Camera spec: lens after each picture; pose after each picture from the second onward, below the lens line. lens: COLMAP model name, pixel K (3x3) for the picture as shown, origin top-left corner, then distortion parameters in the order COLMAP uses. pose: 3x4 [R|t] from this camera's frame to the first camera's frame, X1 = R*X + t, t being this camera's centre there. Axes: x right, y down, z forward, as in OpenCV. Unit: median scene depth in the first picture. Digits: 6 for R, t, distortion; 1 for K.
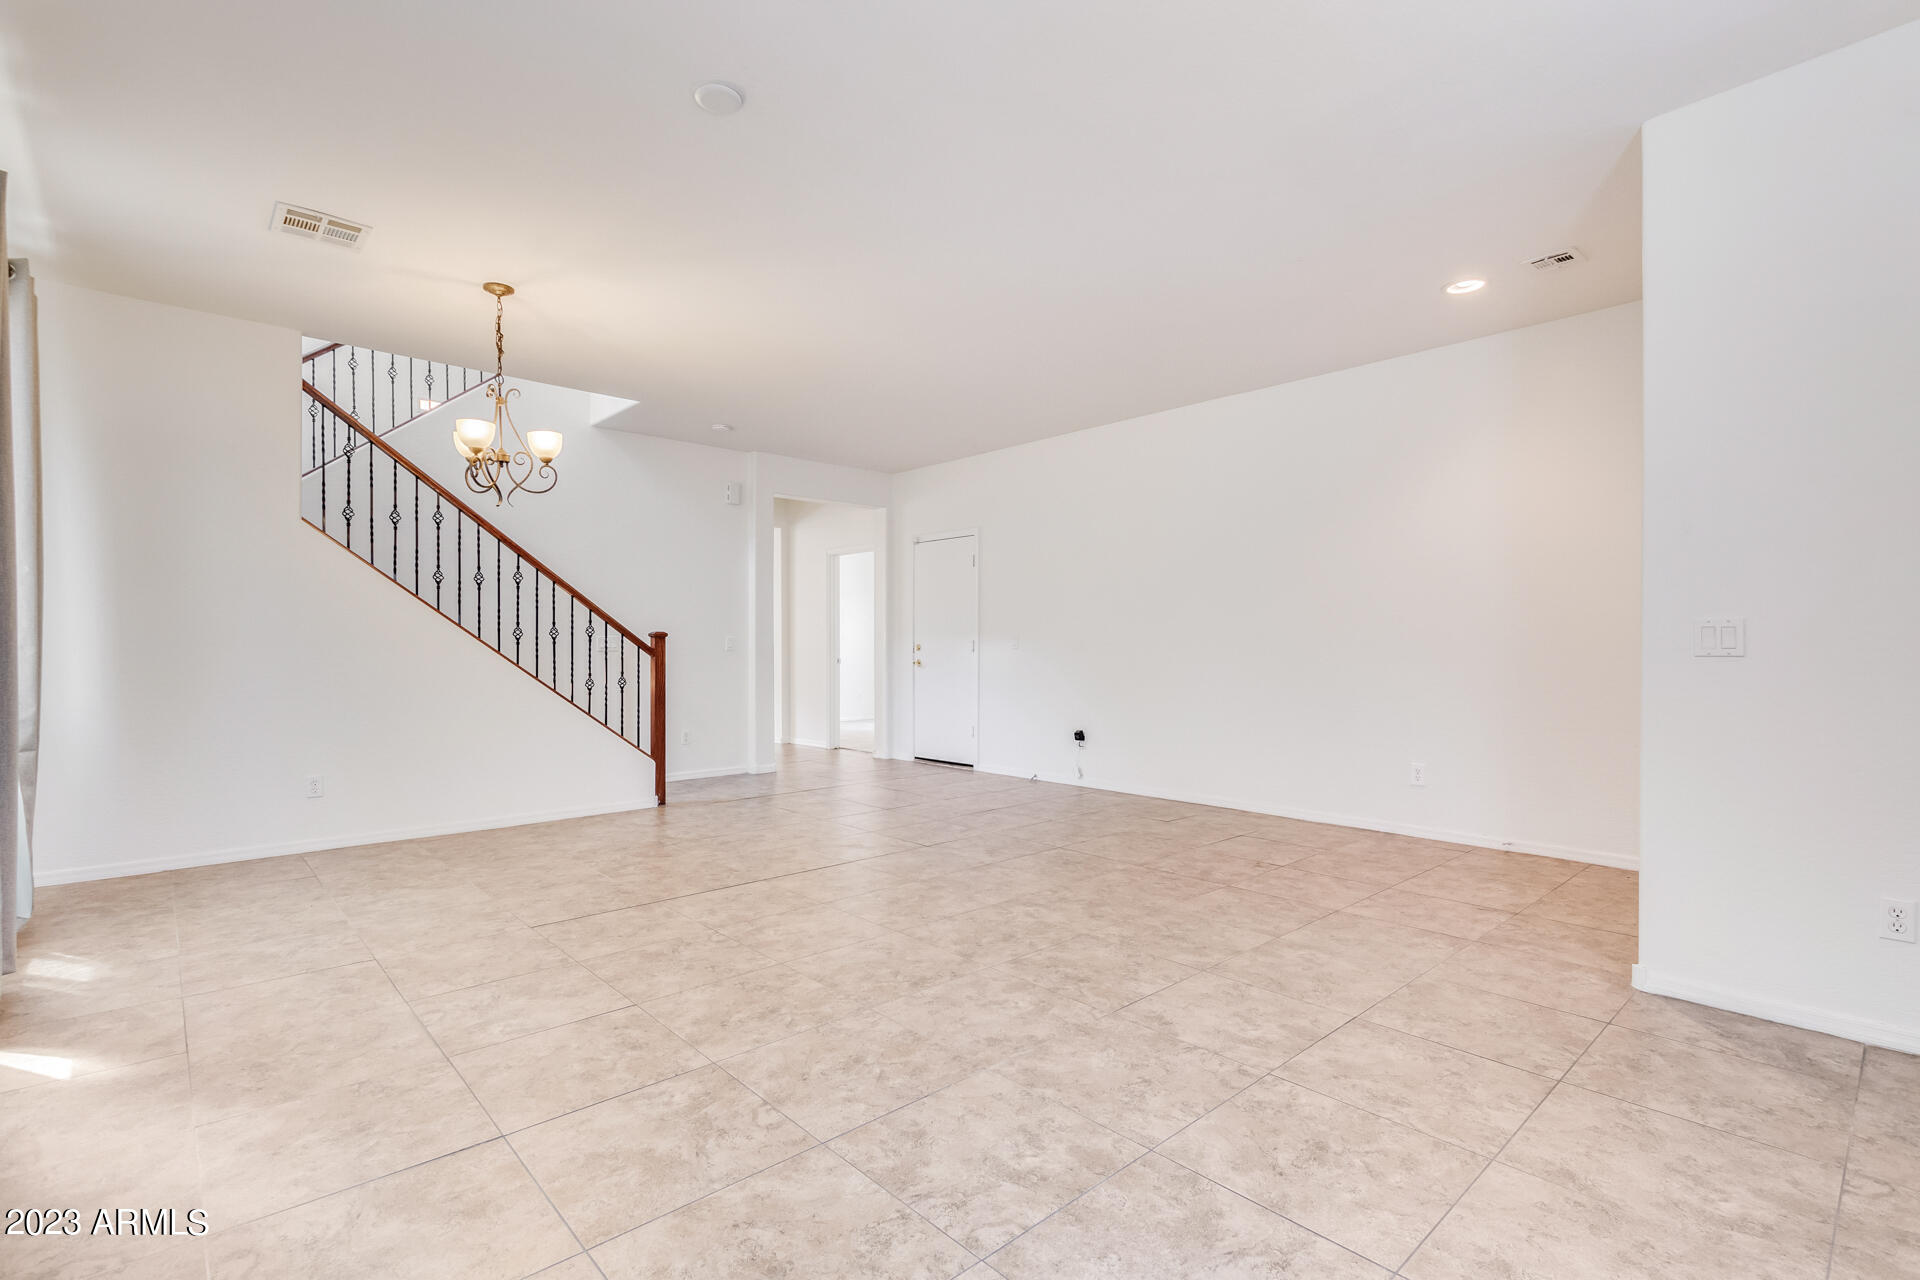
lens RADIAL K [[888.2, 0, 961.6], [0, 888.2, 646.5], [0, 0, 1]] dist [0.008350, -0.002624]
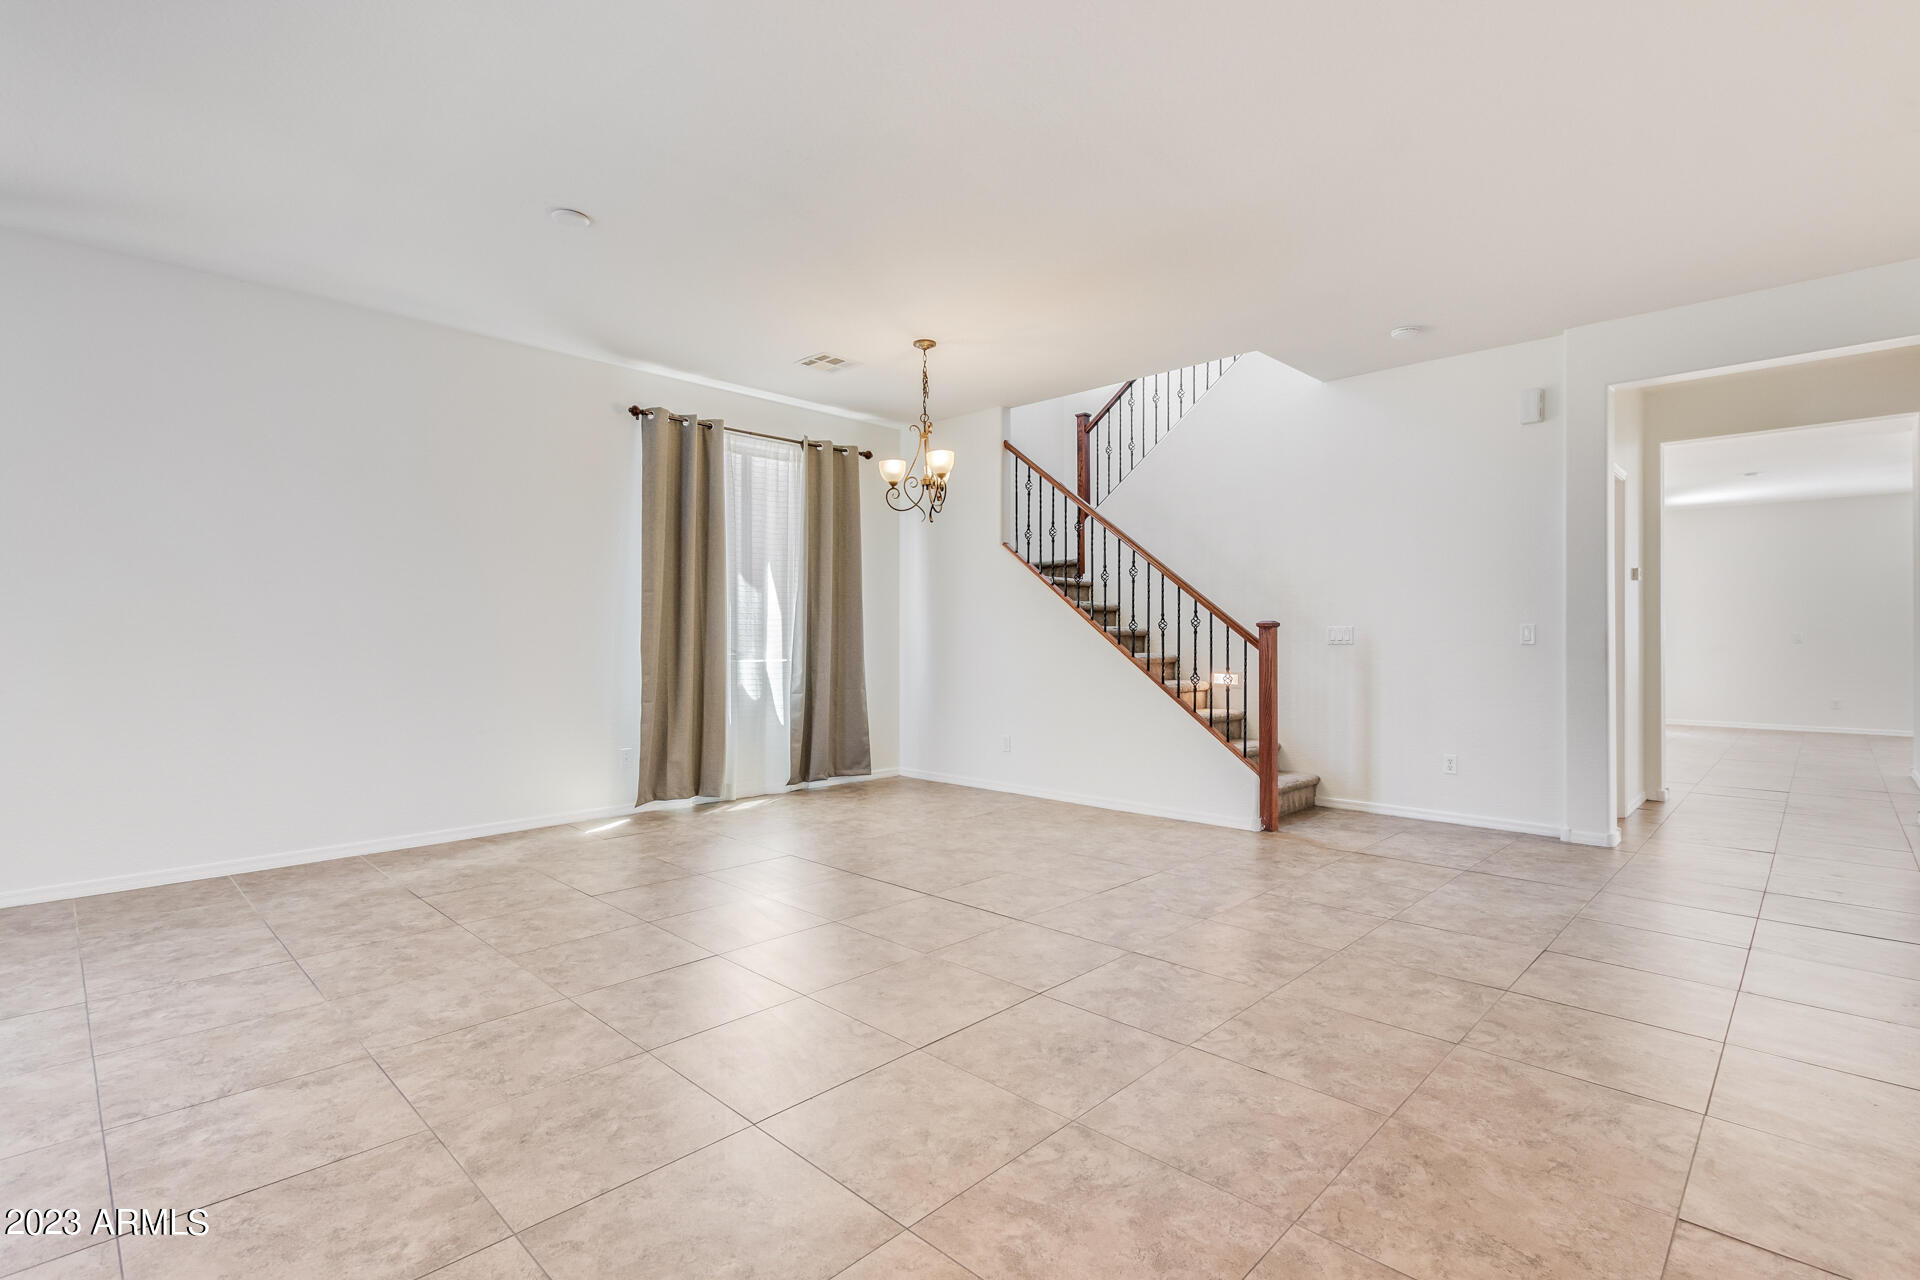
lens RADIAL K [[888.2, 0, 963.6], [0, 888.2, 636.8], [0, 0, 1]] dist [0.008350, -0.002624]
pose [[0.055839, -0.001284, -0.998439, 1.007120], [0.002624, 0.999996, -0.001139, -0.003695], [0.998436, -0.002556, 0.055842, 1.424077]]
